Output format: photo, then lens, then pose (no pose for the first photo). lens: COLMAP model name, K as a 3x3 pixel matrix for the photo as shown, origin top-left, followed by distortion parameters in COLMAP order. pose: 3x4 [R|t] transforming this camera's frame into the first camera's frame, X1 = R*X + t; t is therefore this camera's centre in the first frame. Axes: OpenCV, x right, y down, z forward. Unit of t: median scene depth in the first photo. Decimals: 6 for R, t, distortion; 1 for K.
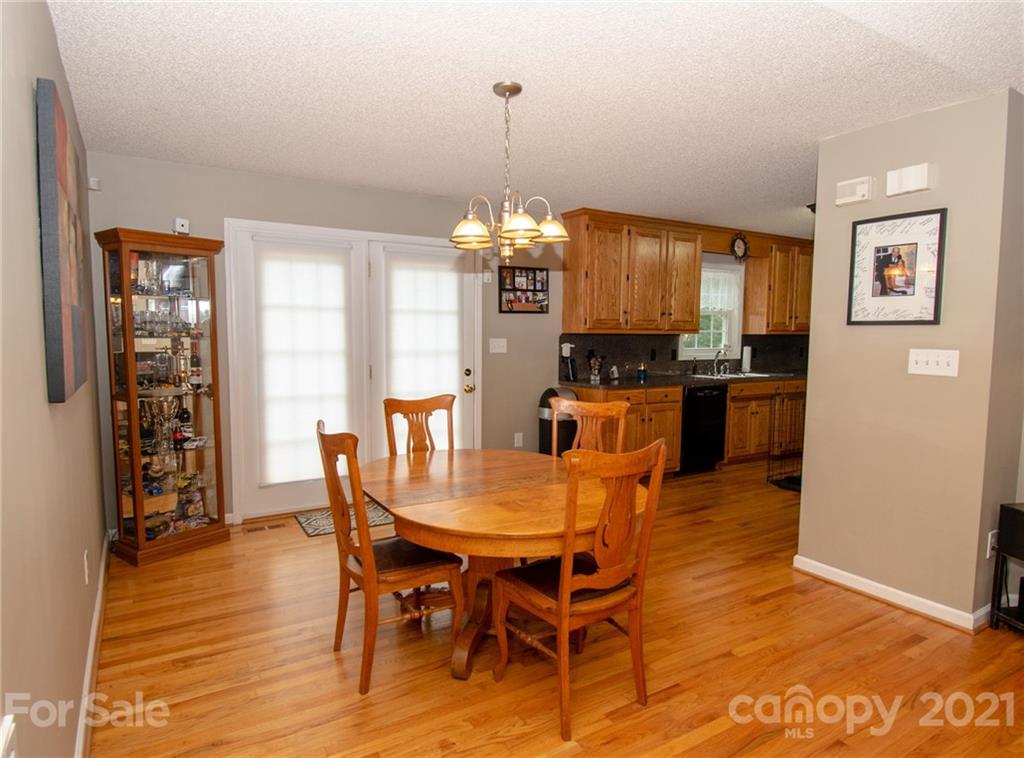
lens RADIAL K [[606.1, 0, 511.5], [0, 606.1, 380.8], [0, 0, 1]] dist [-0.001229, -0.000450]
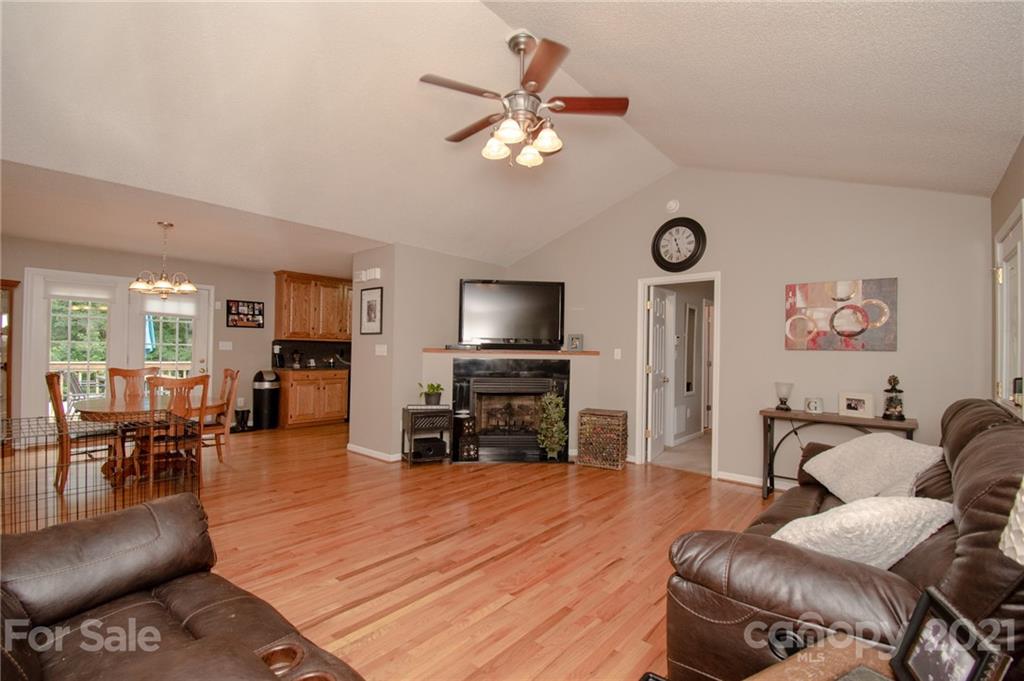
lens RADIAL K [[458.4, 0, 515.0], [0, 458.4, 347.8], [0, 0, 1]] dist [0.001086, 0.000036]
pose [[0.950607, 0.014756, 0.310045, 0.349426], [0.010905, 0.996665, -0.080870, 0.061197], [-0.310205, 0.080256, 0.947276, -0.477995]]
